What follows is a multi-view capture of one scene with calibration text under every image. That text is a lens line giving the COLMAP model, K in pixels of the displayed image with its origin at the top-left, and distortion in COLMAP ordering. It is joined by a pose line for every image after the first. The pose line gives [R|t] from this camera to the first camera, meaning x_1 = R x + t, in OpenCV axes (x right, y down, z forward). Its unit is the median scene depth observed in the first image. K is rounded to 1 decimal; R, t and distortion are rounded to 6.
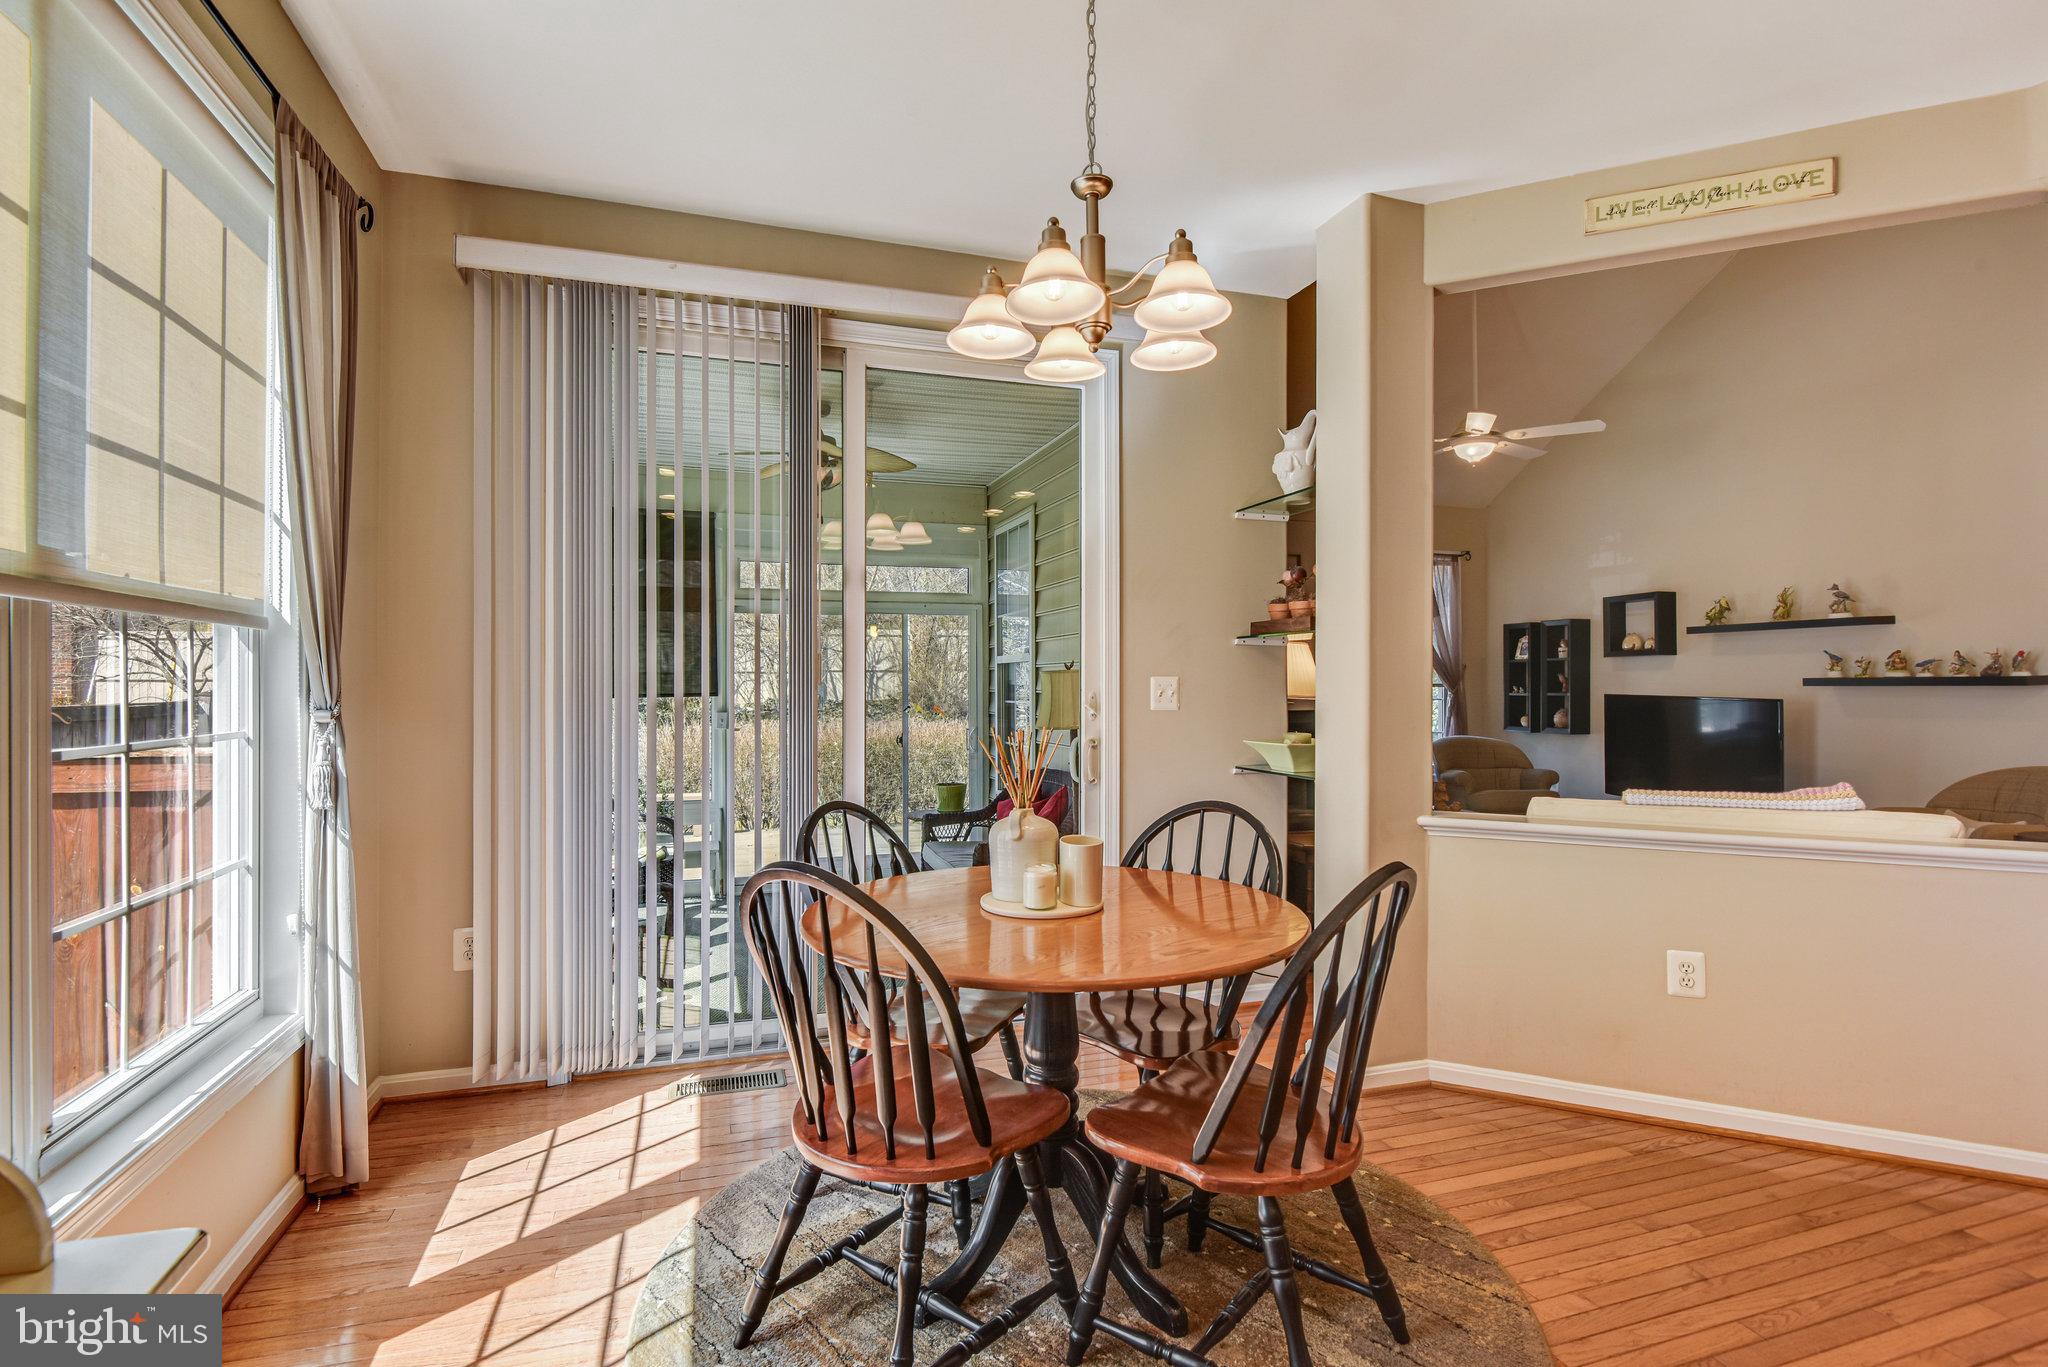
lens RADIAL K [[984.3, 0, 999.3], [0, 984.3, 690.2], [0, 0, 1]] dist [-0.009369, -0.005709]
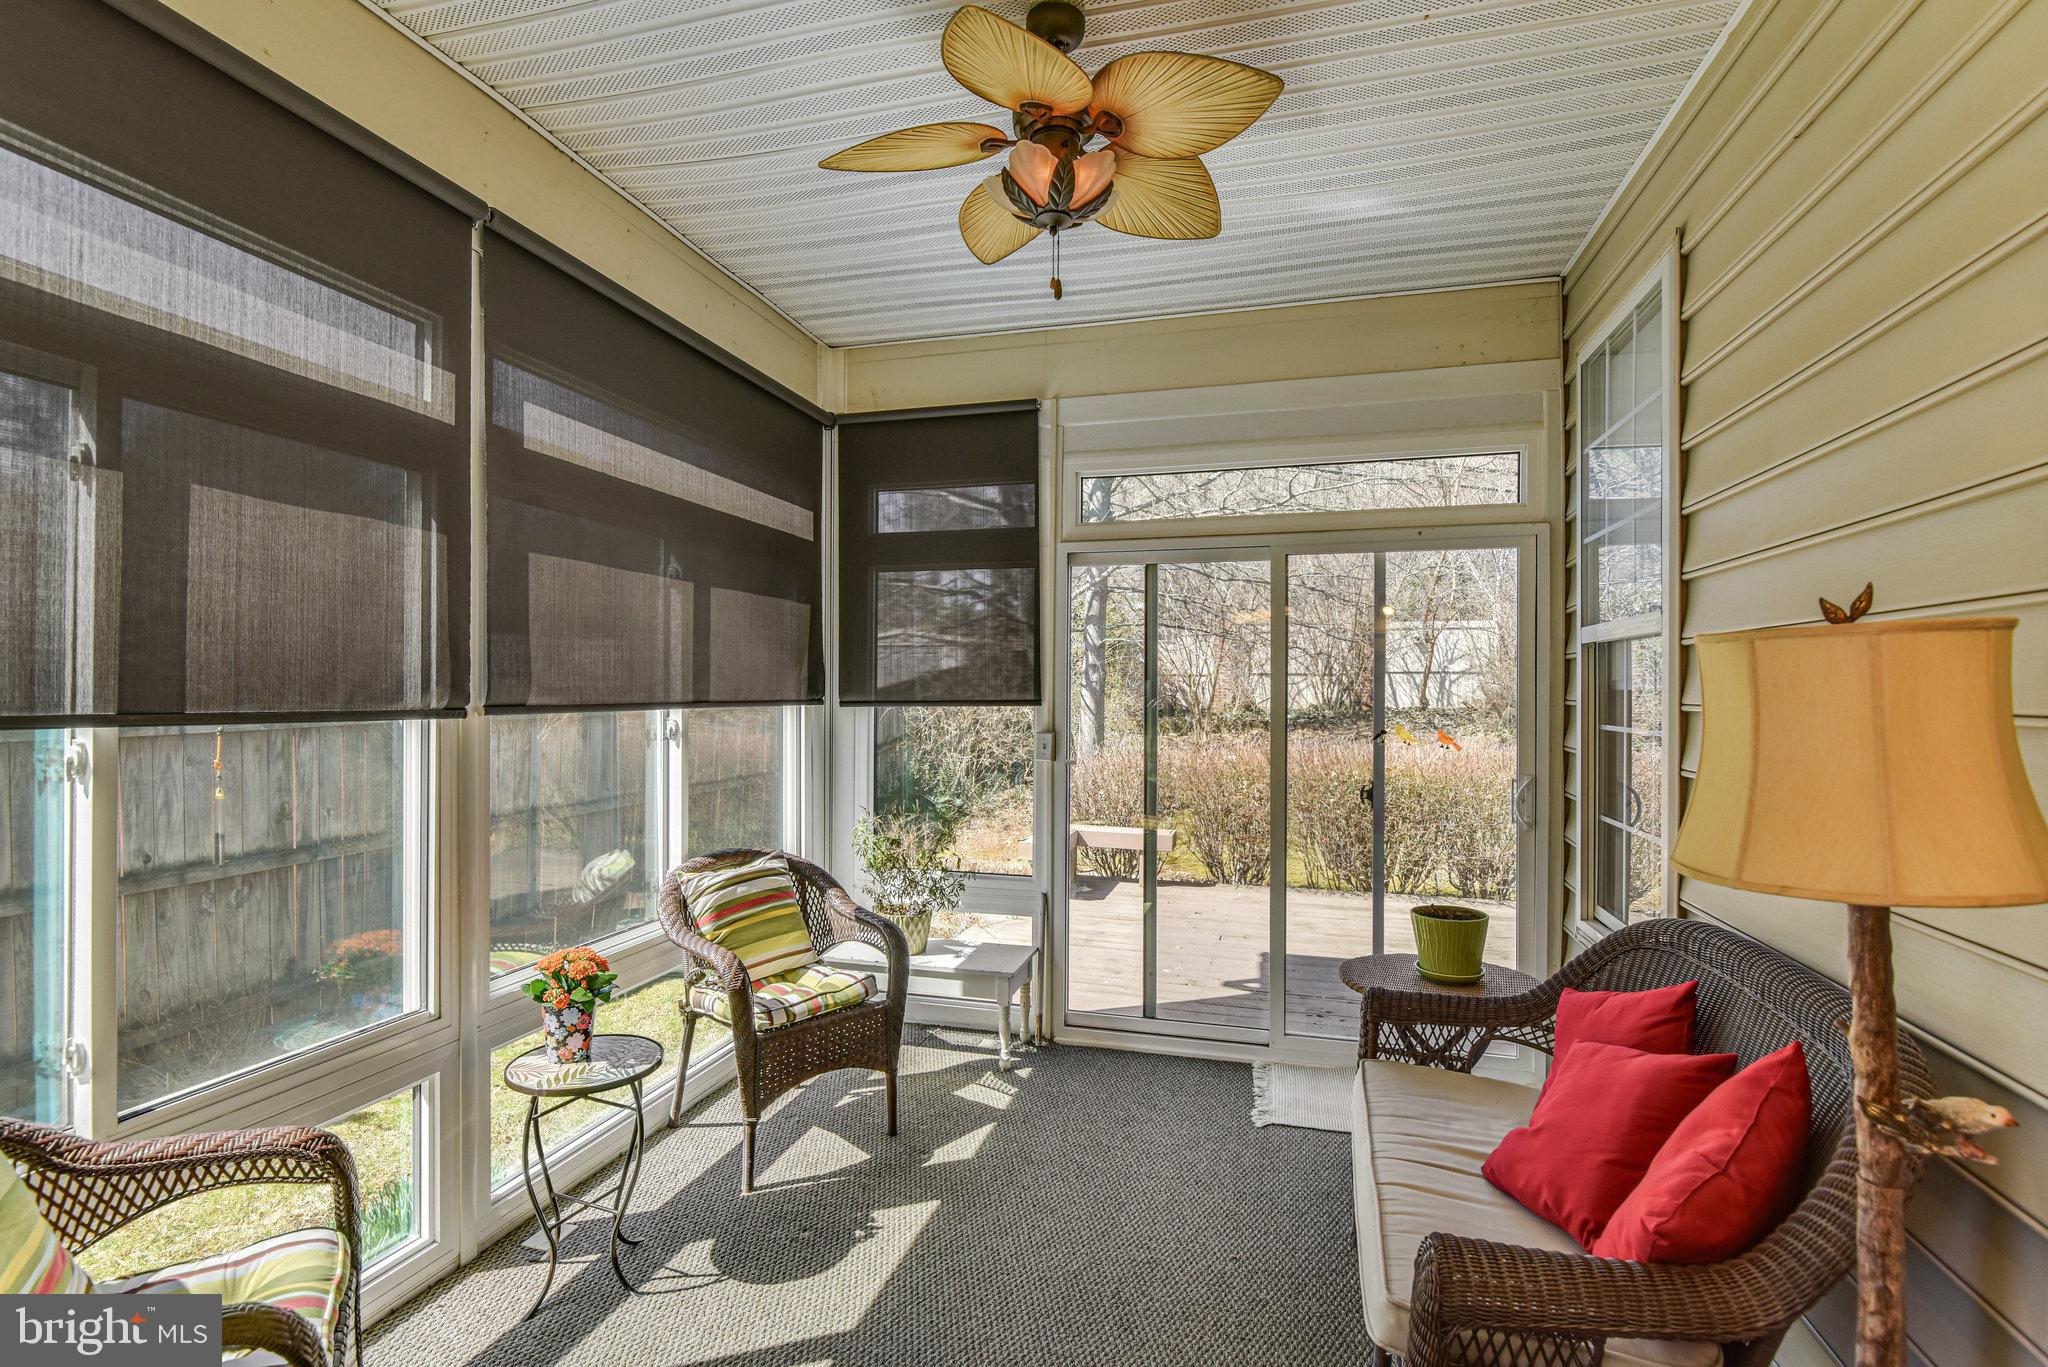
lens RADIAL K [[984.3, 0, 1038.1], [0, 984.3, 691.4], [0, 0, 1]] dist [-0.009369, -0.005709]
pose [[0.854138, 0.007704, -0.519989, 0.043113], [-0.009325, 0.999956, -0.000502, -0.004503], [0.519963, 0.005277, 0.854173, 1.056720]]
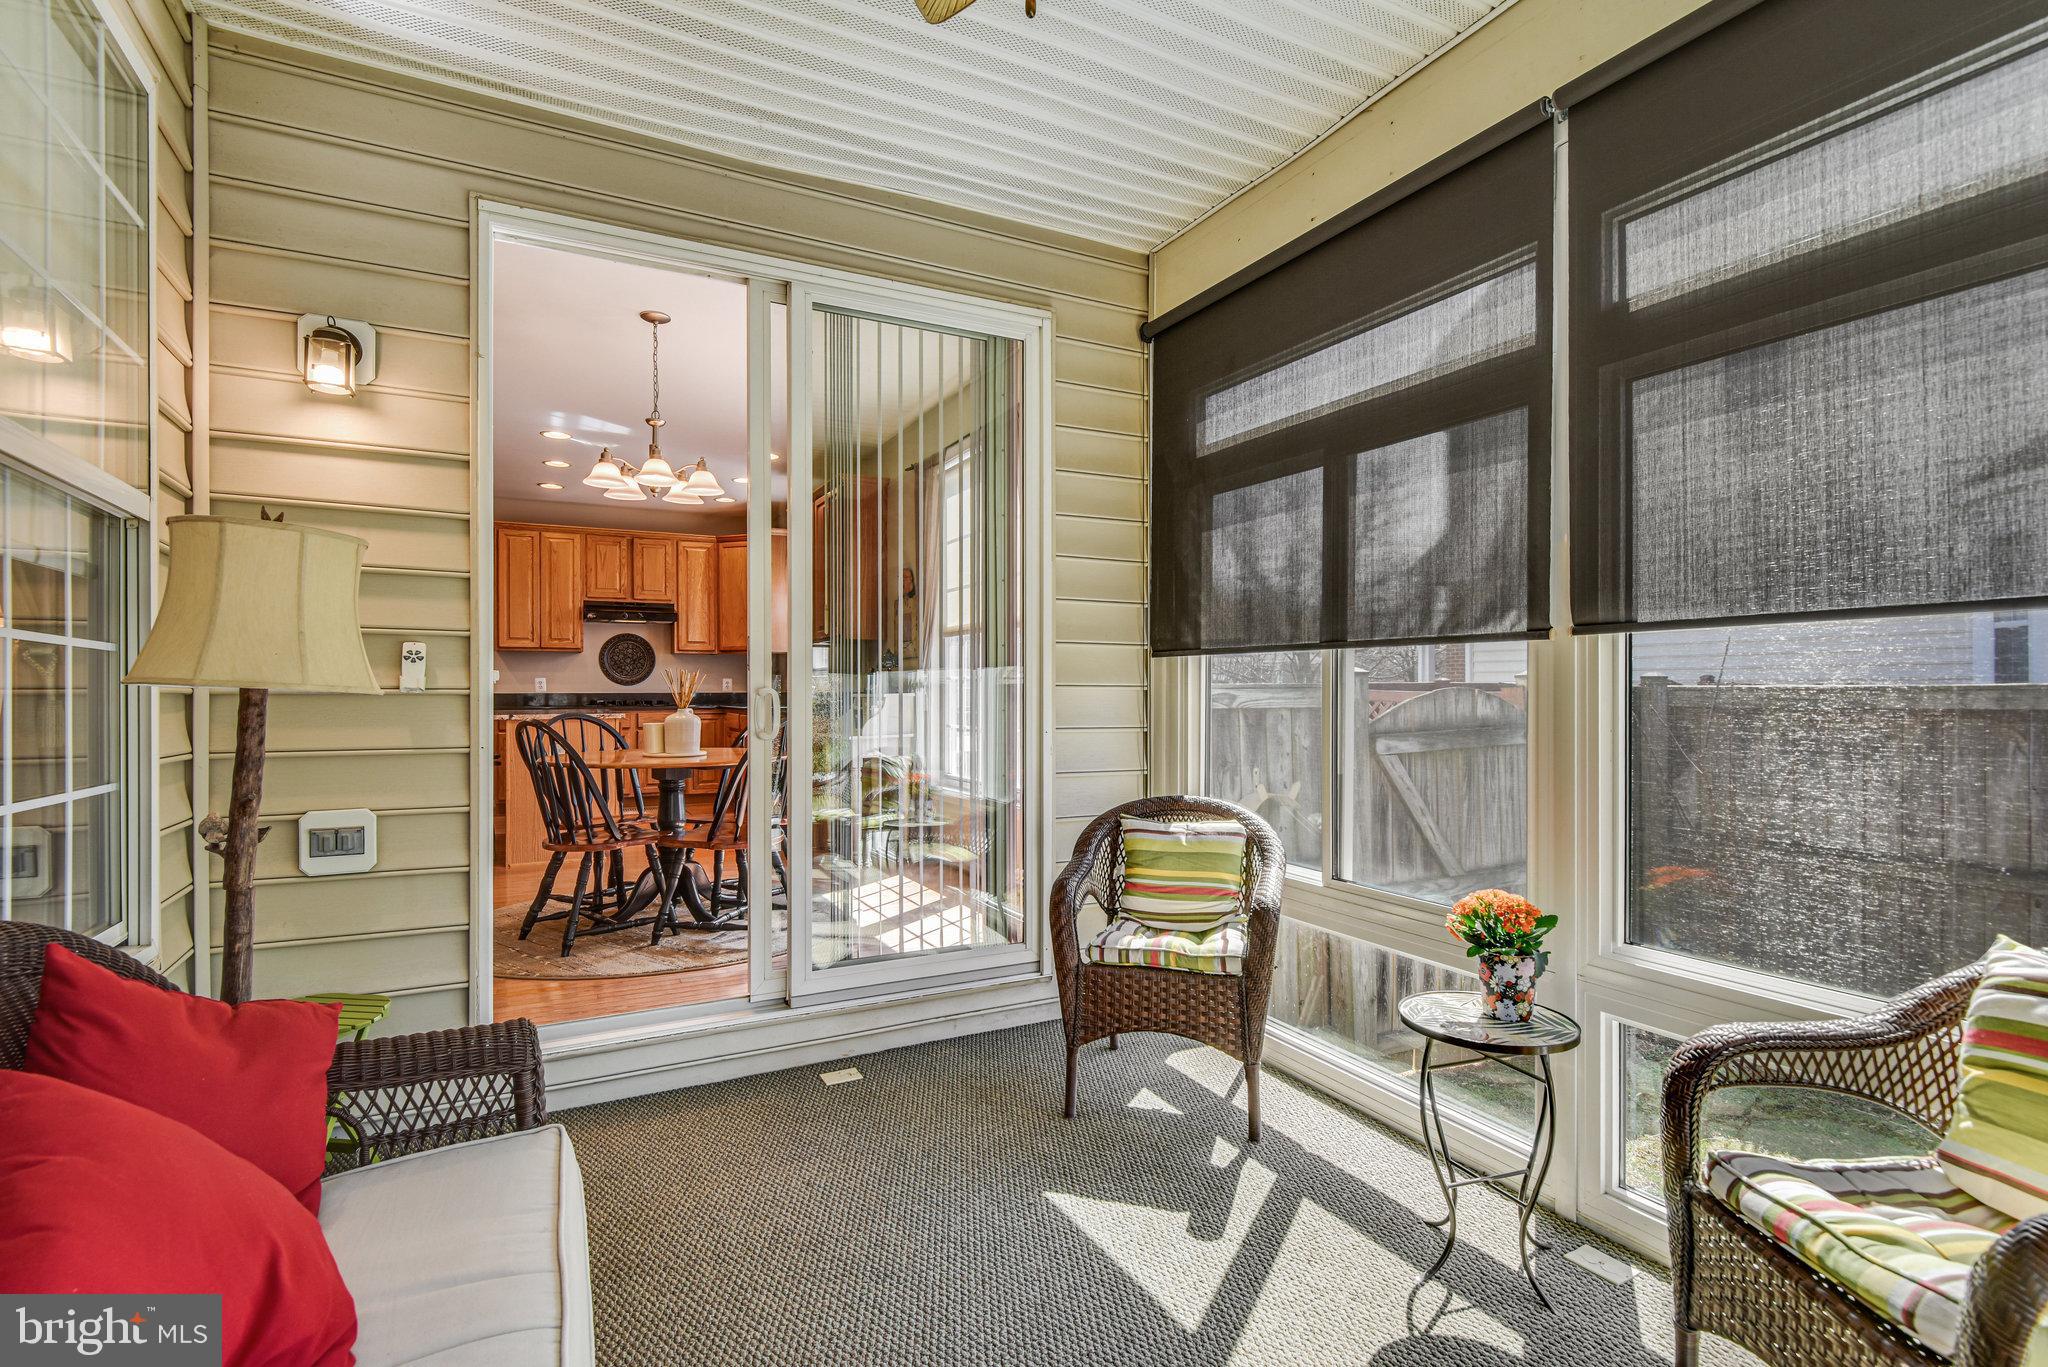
lens RADIAL K [[978.9, 0, 1022.2], [0, 978.9, 688.4], [0, 0, 1]] dist [0.004078, 0.000327]
pose [[-0.985631, 0.004448, -0.168851, -0.111664], [0.004840, 0.999986, -0.001910, 0.031639], [0.168841, -0.002700, -0.985640, 1.694983]]
